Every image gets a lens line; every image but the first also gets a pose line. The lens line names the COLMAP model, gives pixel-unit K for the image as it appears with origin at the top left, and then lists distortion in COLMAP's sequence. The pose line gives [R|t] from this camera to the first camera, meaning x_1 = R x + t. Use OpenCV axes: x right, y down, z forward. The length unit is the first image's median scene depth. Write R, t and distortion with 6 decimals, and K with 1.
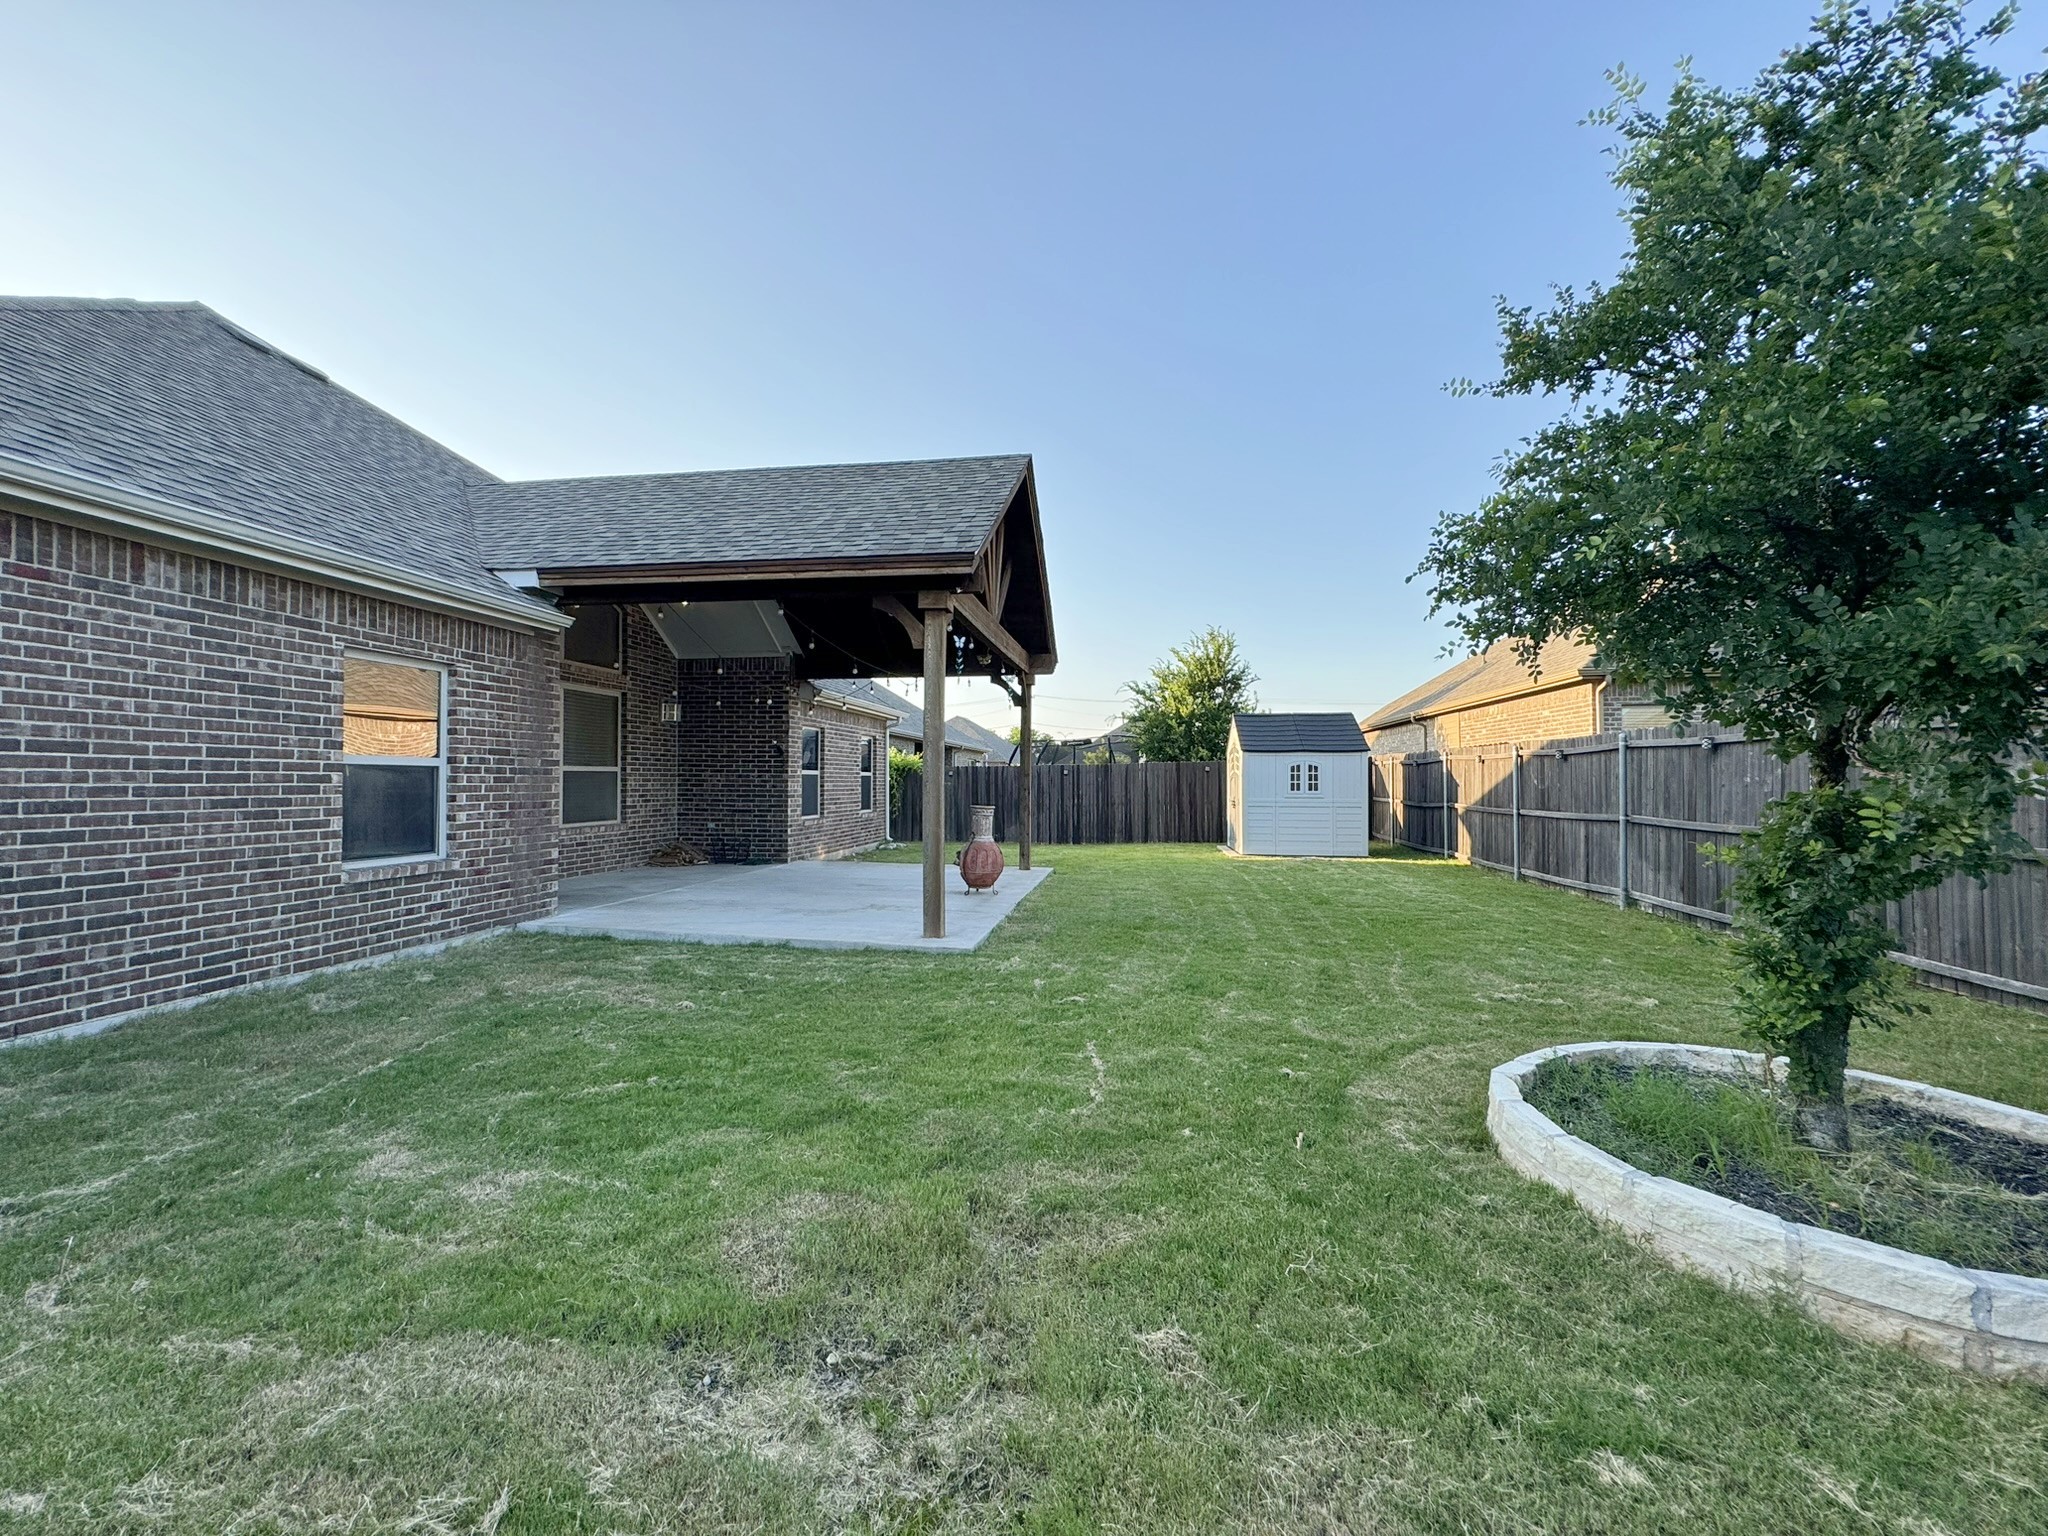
lens RADIAL K [[820.6, 0, 1027.1], [0, 820.6, 770.2], [0, 0, 1]] dist [-0.002013, -0.000710]
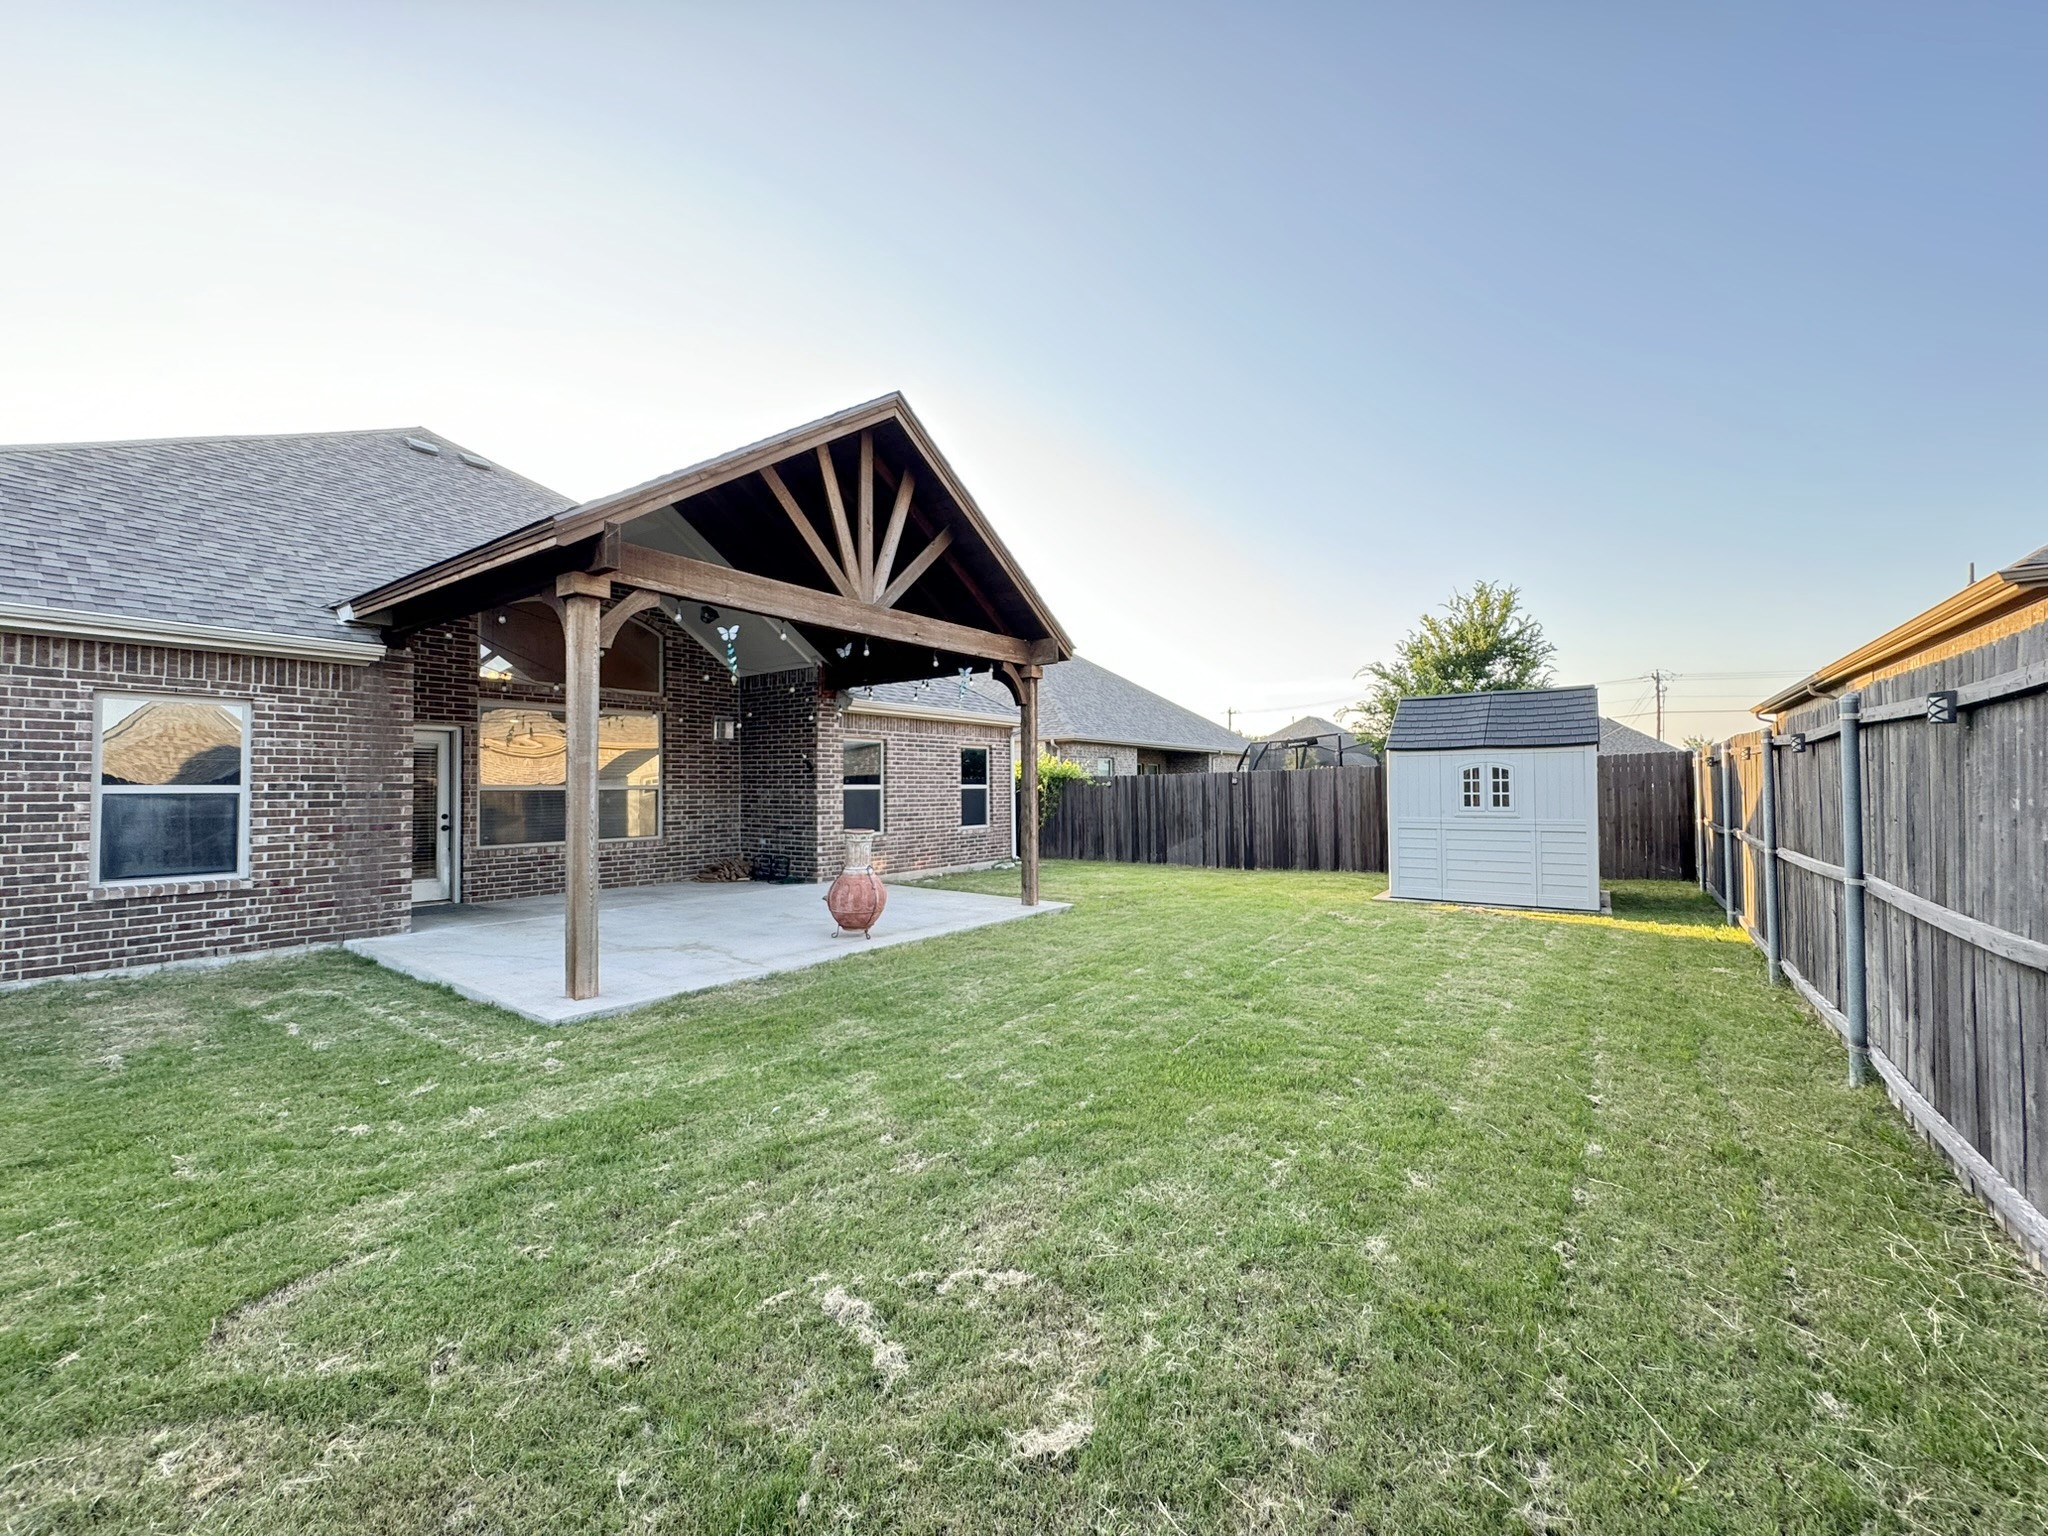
lens RADIAL K [[820.6, 0, 1025.4], [0, 820.6, 767.7], [0, 0, 1]] dist [-0.002013, -0.000710]
pose [[0.886606, -0.020410, -0.462075, 0.830089], [0.015692, 0.999778, -0.014052, -0.007972], [0.462260, 0.005207, 0.886729, 0.605629]]
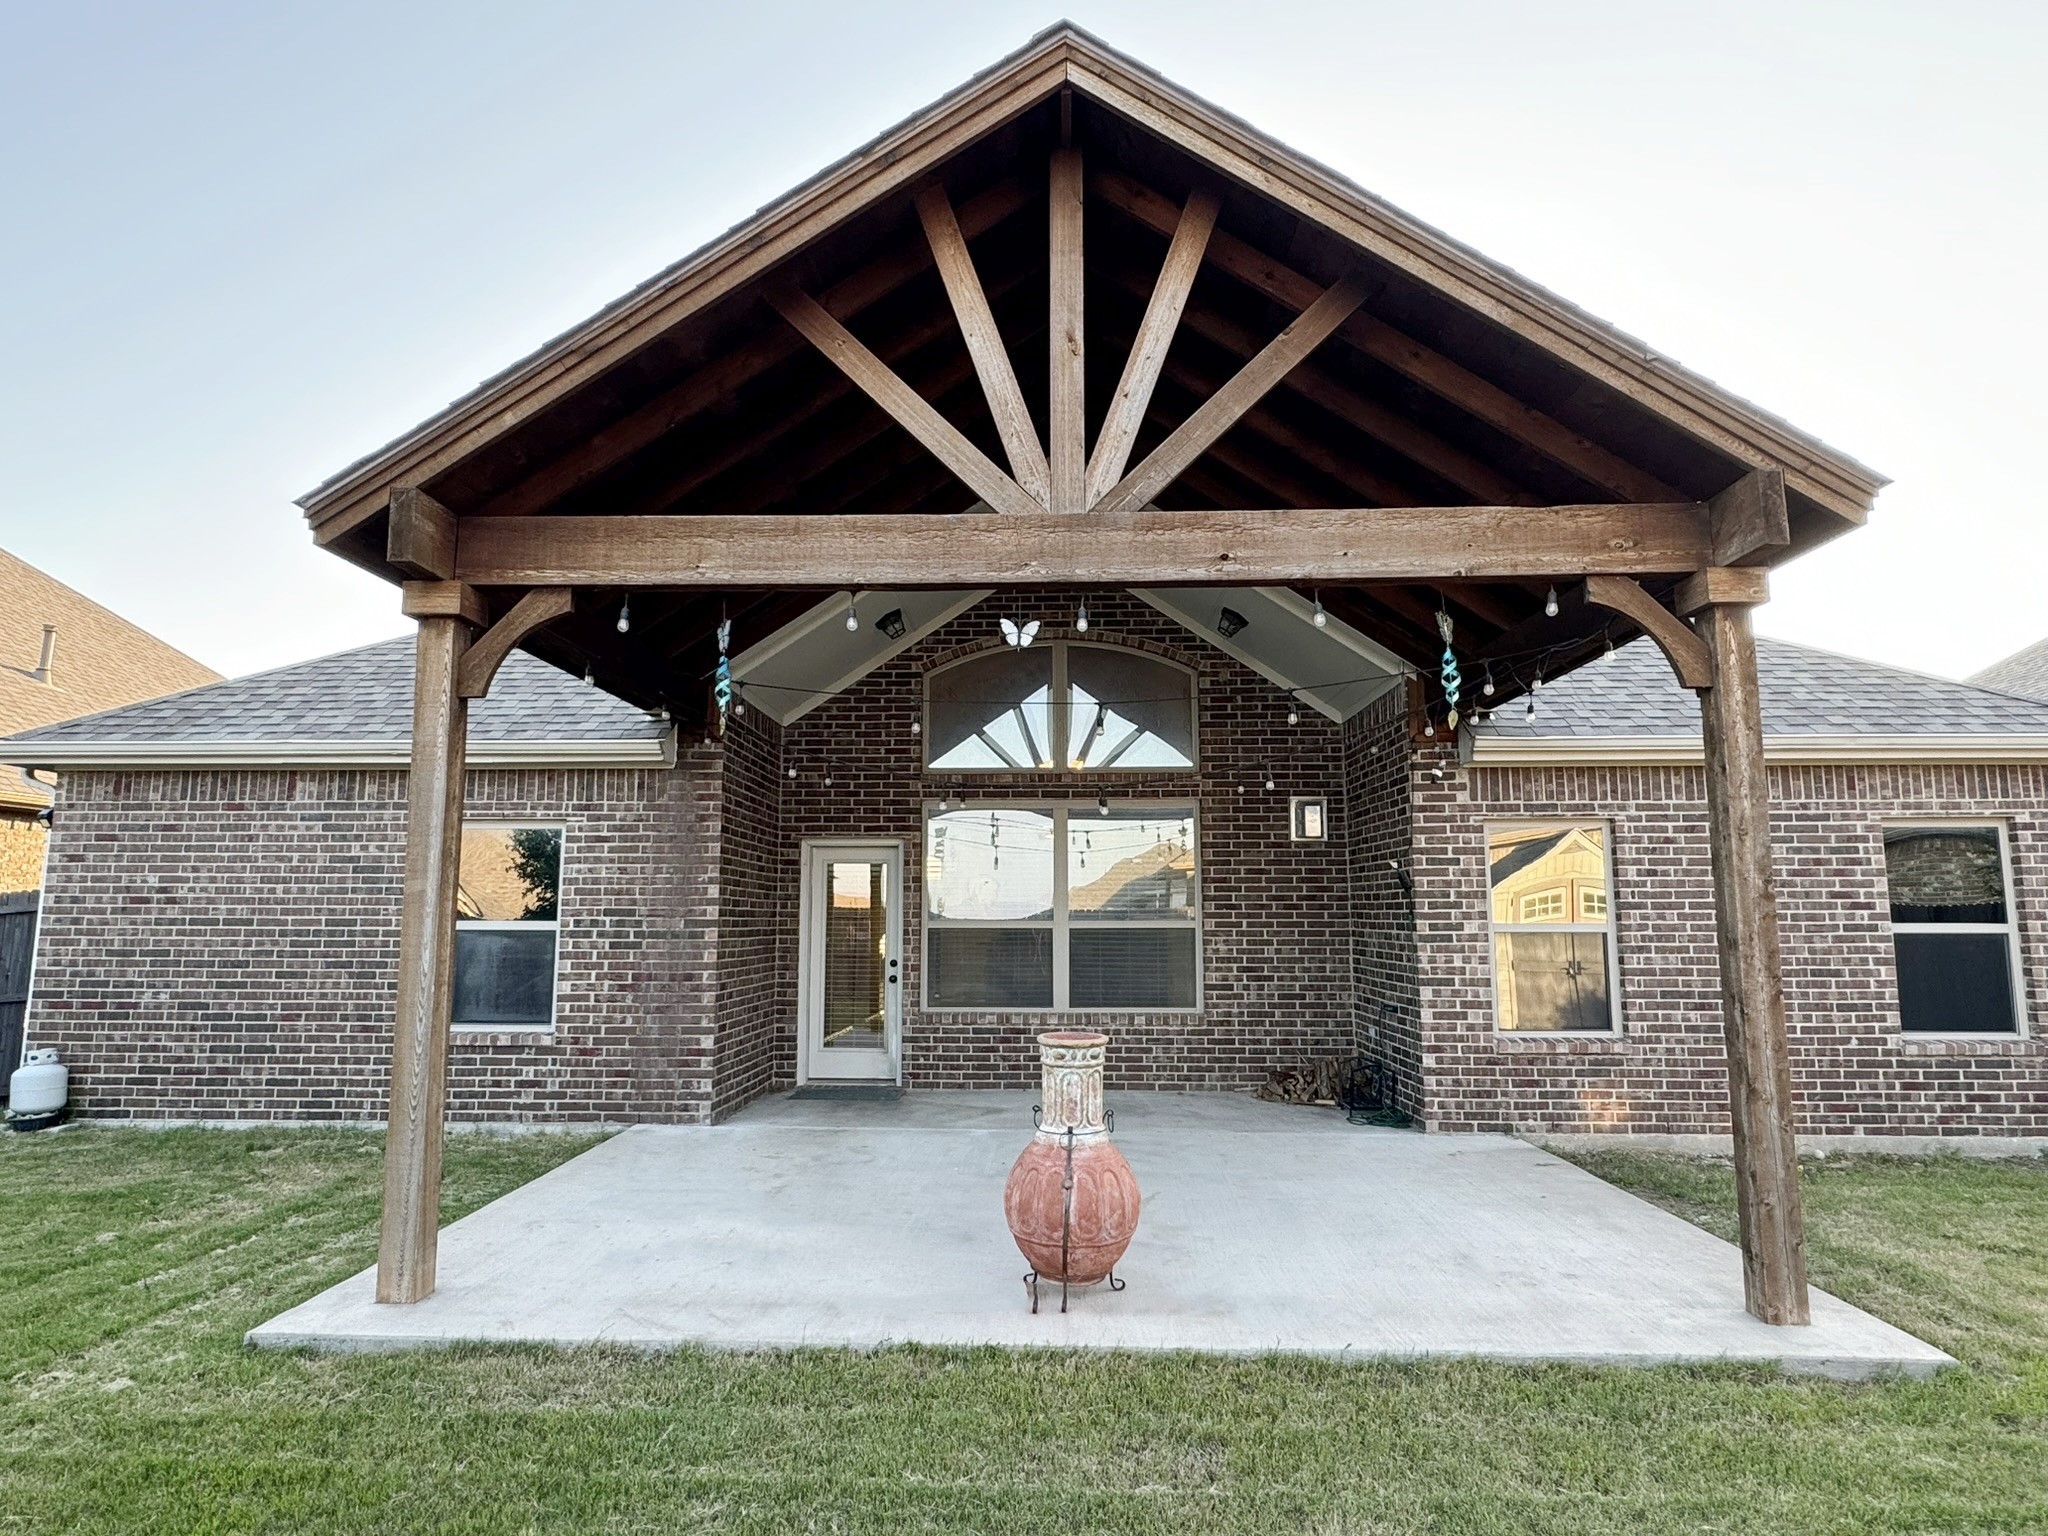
lens RADIAL K [[1173.5, 0, 1014.1], [0, 1173.5, 765.0], [0, 0, 1]] dist [-0.003467, -0.001071]
pose [[0.100130, -0.133090, -0.986033, 0.788066], [0.012231, 0.991103, -0.132532, -0.009312], [0.994899, 0.001210, 0.100867, 1.616008]]
